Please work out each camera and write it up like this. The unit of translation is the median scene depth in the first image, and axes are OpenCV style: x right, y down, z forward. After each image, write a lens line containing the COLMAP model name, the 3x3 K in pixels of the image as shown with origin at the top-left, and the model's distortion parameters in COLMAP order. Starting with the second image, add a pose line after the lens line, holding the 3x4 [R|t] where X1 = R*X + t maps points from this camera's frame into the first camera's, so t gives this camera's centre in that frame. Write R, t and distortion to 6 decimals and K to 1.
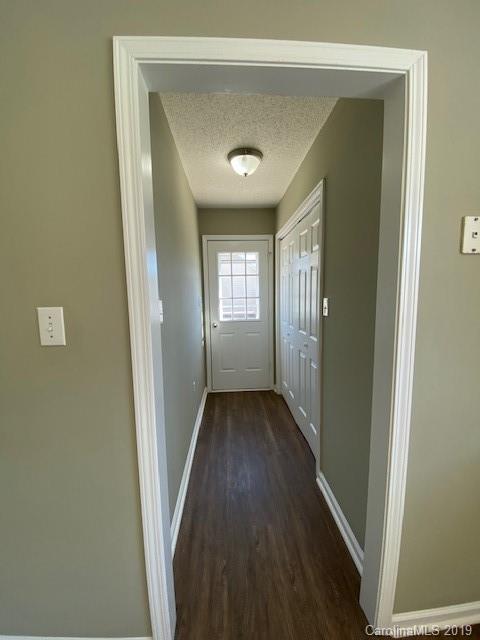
lens RADIAL K [[254.3, 0, 242.9], [0, 254.3, 326.4], [0, 0, 1]] dist [-0.001437, -0.000104]
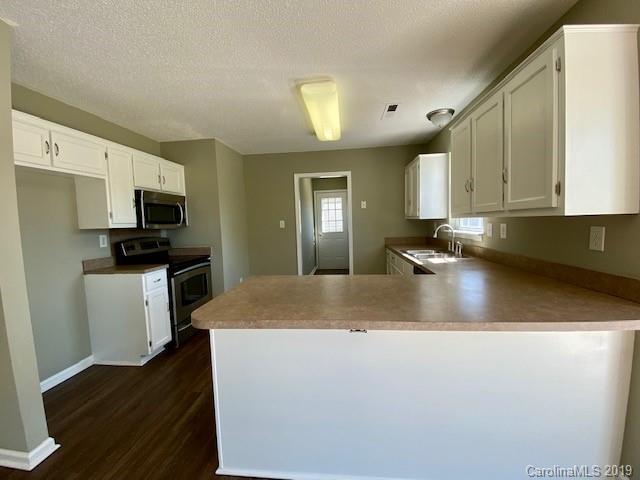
lens RADIAL K [[254.3, 0, 320.0], [0, 254.3, 240.0], [0, 0, 1]] dist [-0.001437, -0.000104]
pose [[0.986552, -0.011808, -0.163022, 0.216680], [0.002939, 0.998508, -0.054535, 0.148092], [0.163422, 0.053322, 0.985114, -0.982651]]
